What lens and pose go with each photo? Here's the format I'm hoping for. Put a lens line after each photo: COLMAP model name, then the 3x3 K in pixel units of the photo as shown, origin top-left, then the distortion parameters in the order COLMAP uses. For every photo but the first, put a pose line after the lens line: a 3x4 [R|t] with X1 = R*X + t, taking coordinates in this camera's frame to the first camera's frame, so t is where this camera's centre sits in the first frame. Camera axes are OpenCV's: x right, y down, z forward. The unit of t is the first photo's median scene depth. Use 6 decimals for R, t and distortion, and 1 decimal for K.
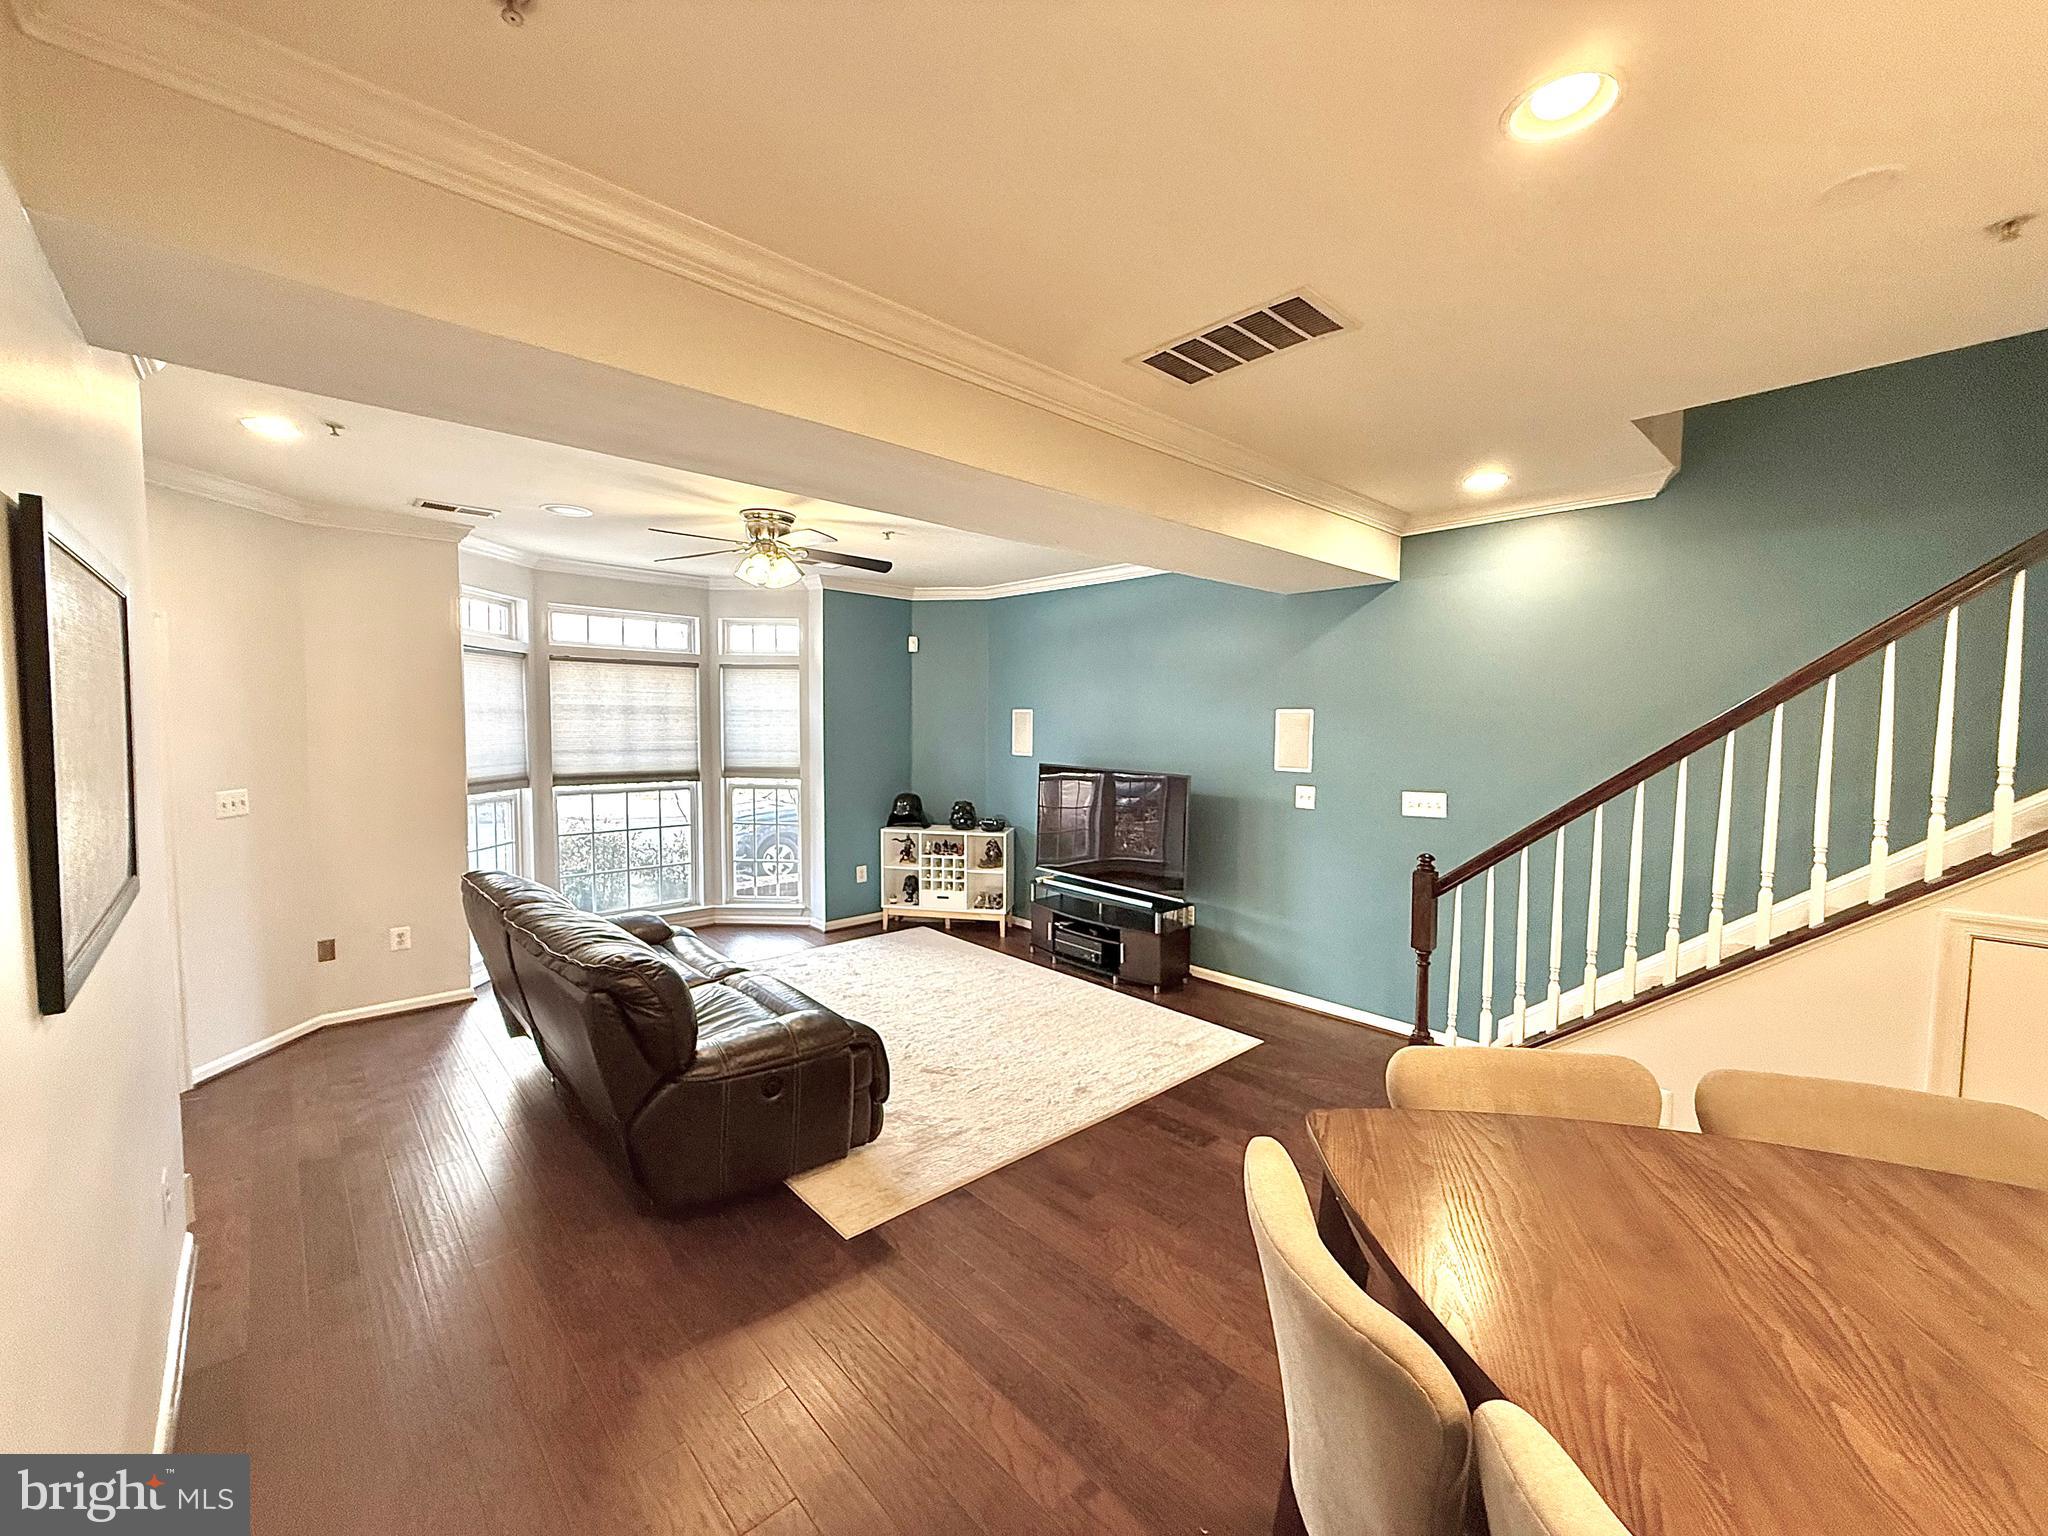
lens RADIAL K [[816.5, 0, 1015.7], [0, 816.5, 768.2], [0, 0, 1]] dist [0.000025, 0.000106]
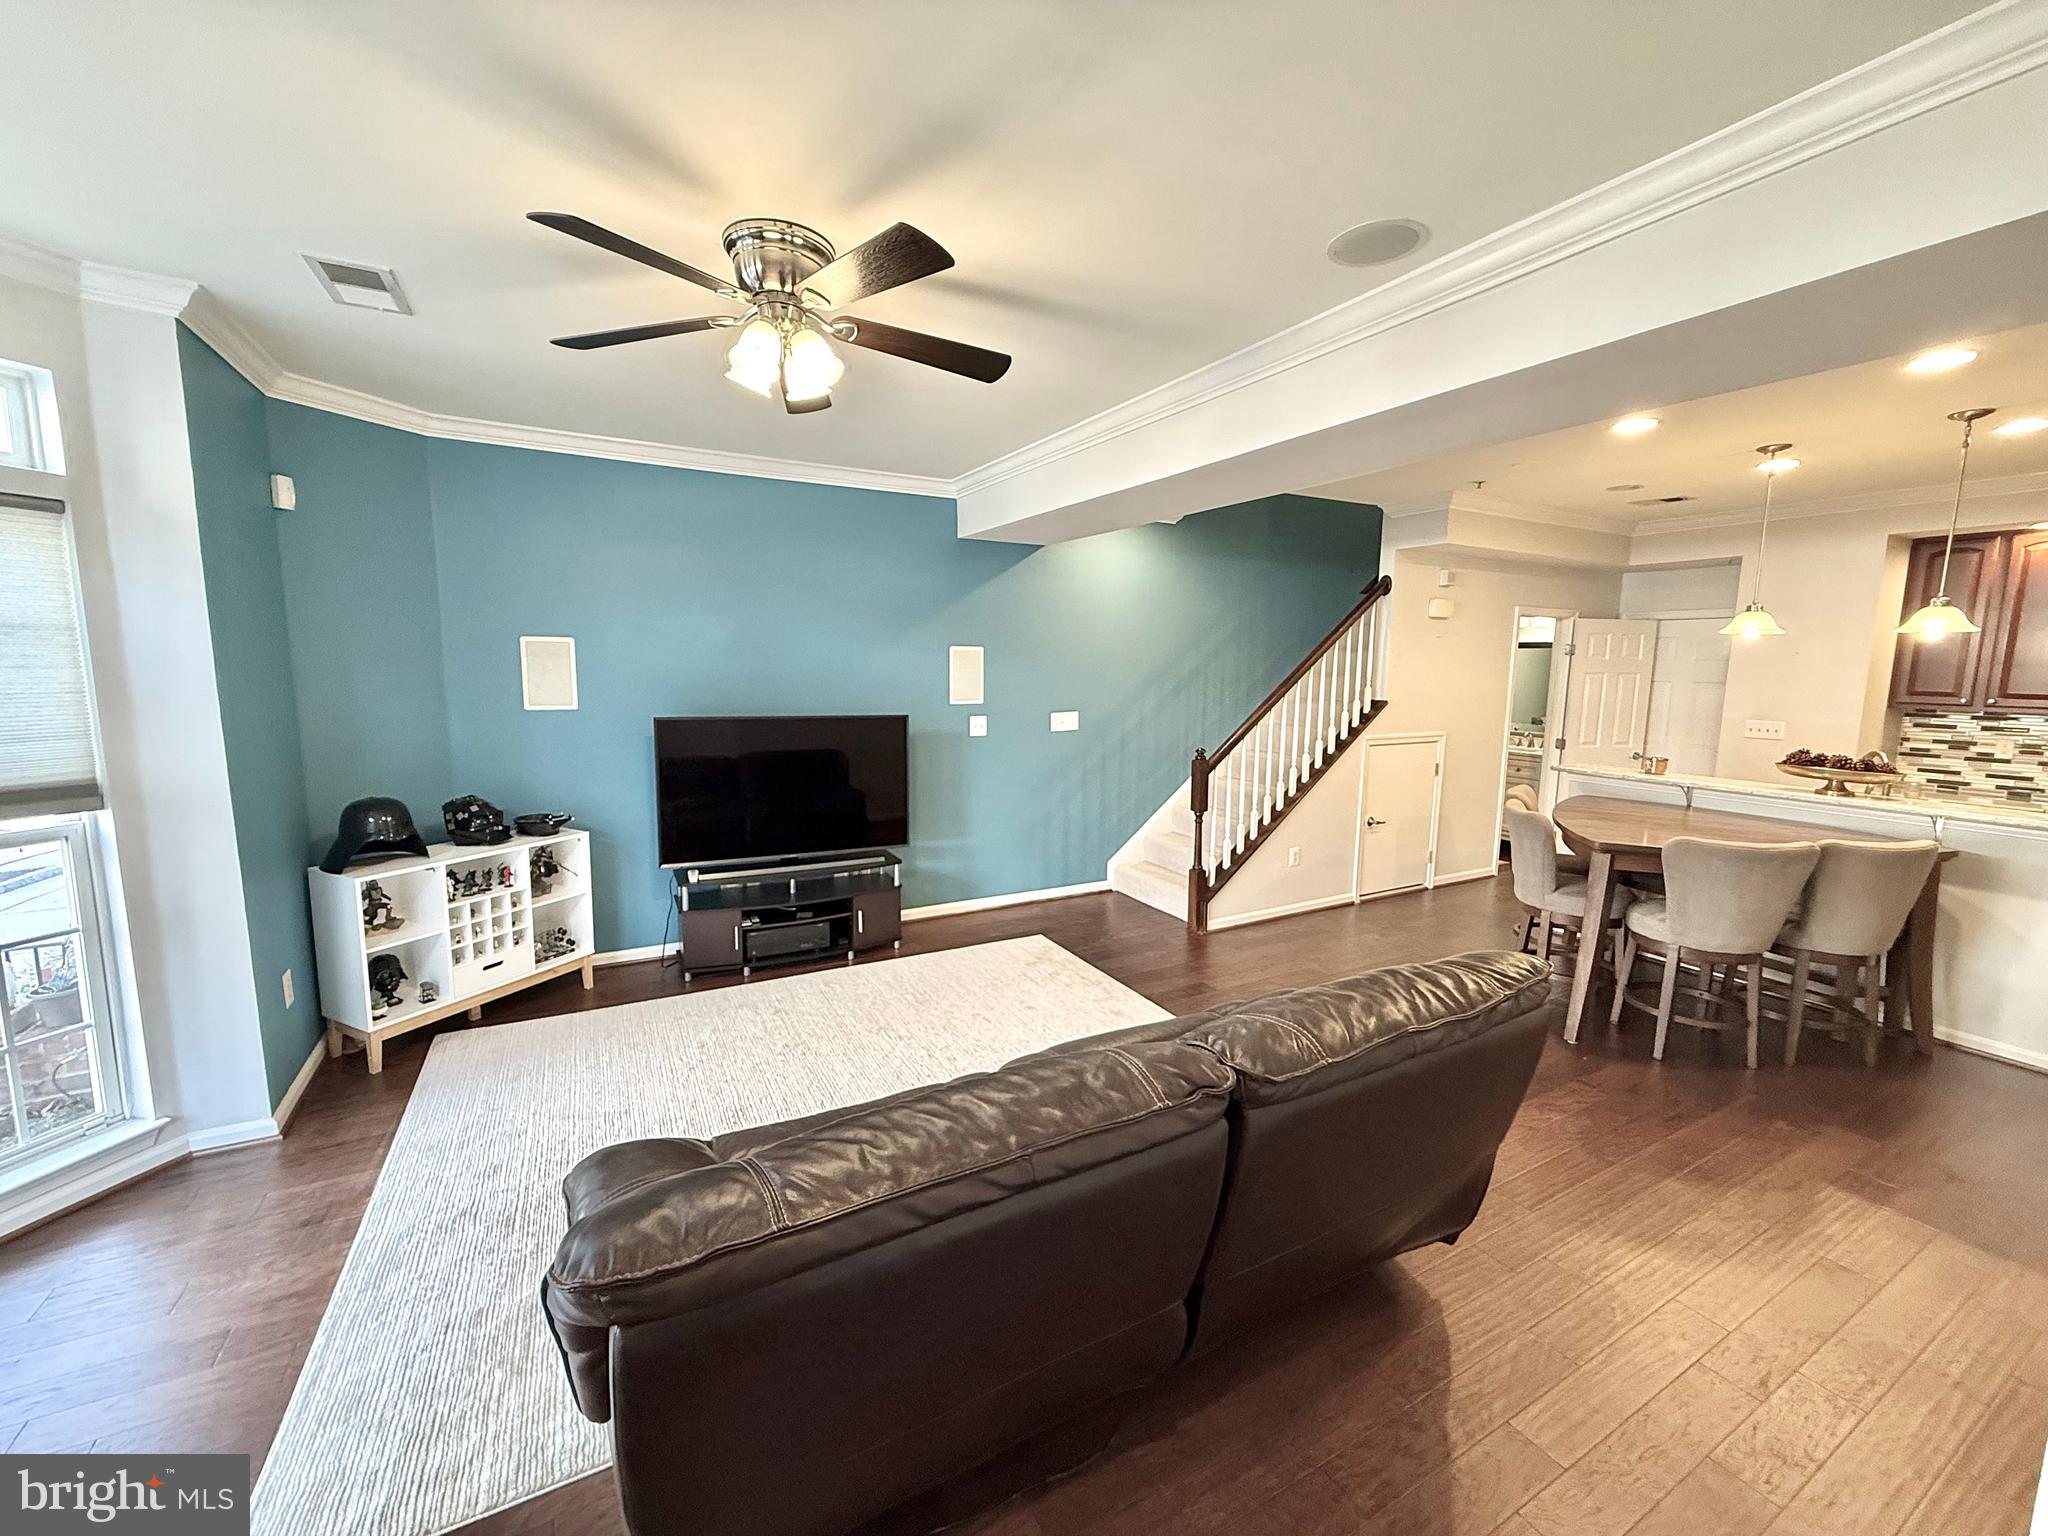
lens RADIAL K [[816.5, 0, 1015.7], [0, 816.5, 768.2], [0, 0, 1]] dist [0.000025, 0.000106]
pose [[0.242467, -0.131078, 0.961264, -0.552869], [0.051332, 0.991176, 0.122209, -0.031819], [-0.968801, 0.019712, 0.247056, 0.516527]]
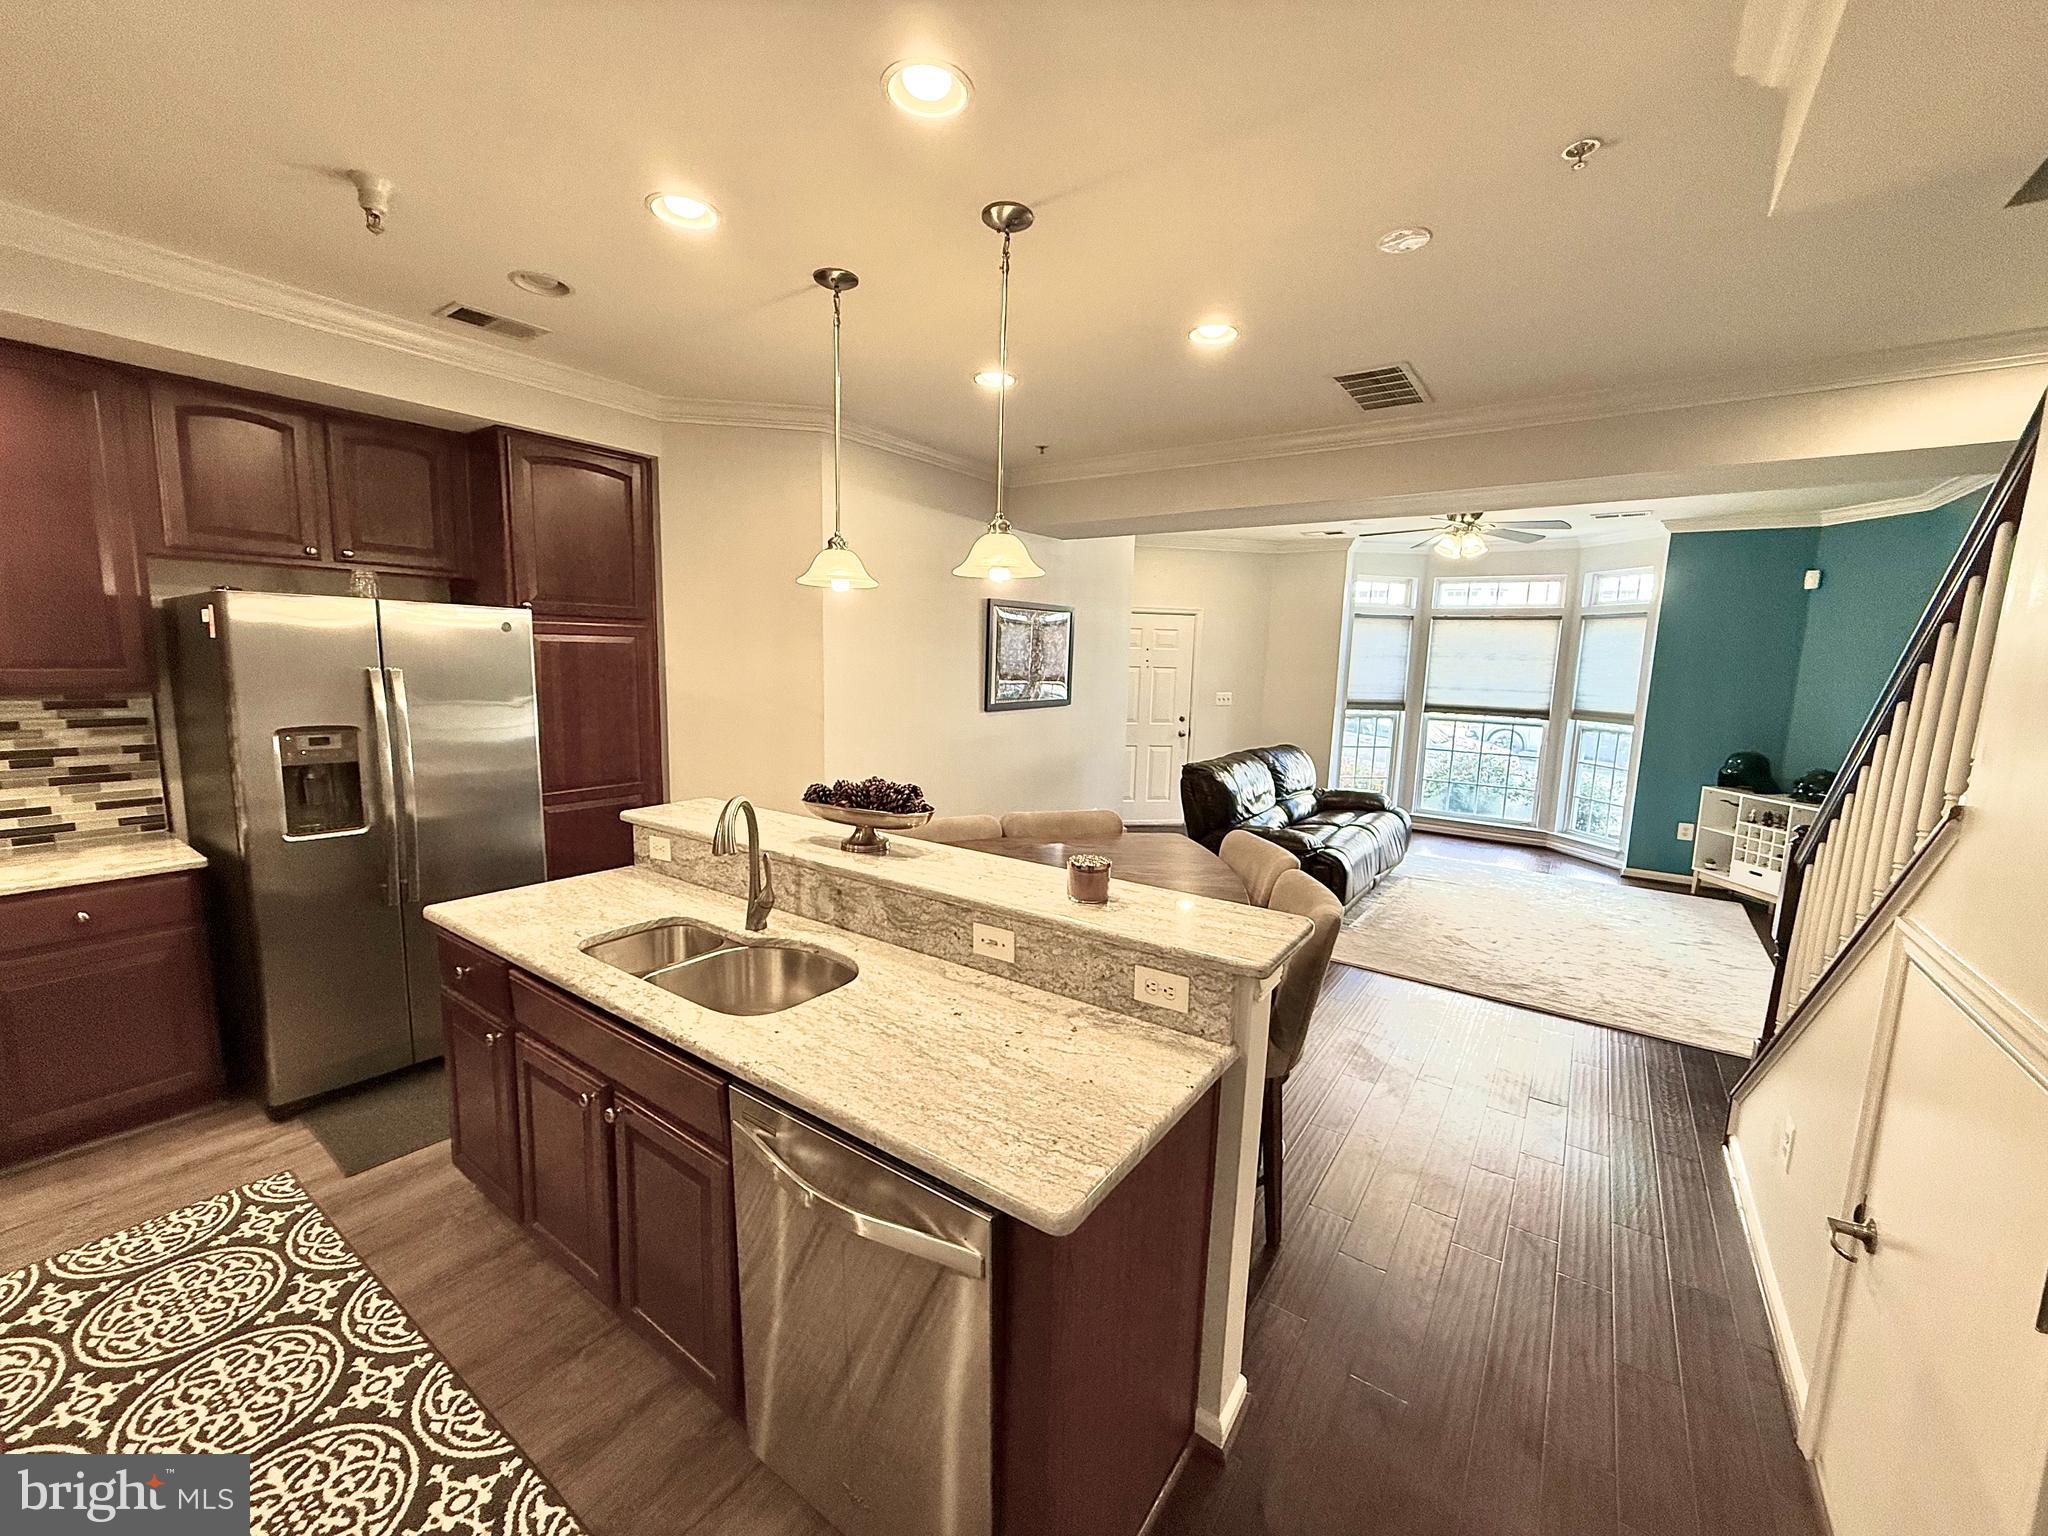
lens RADIAL K [[816.5, 0, 1015.7], [0, 816.5, 768.2], [0, 0, 1]] dist [0.000025, 0.000106]
pose [[0.213233, 0.130911, -0.968191, 0.604440], [-0.084337, 0.989750, 0.115252, 0.014416], [0.973355, 0.057079, 0.222088, 0.027473]]
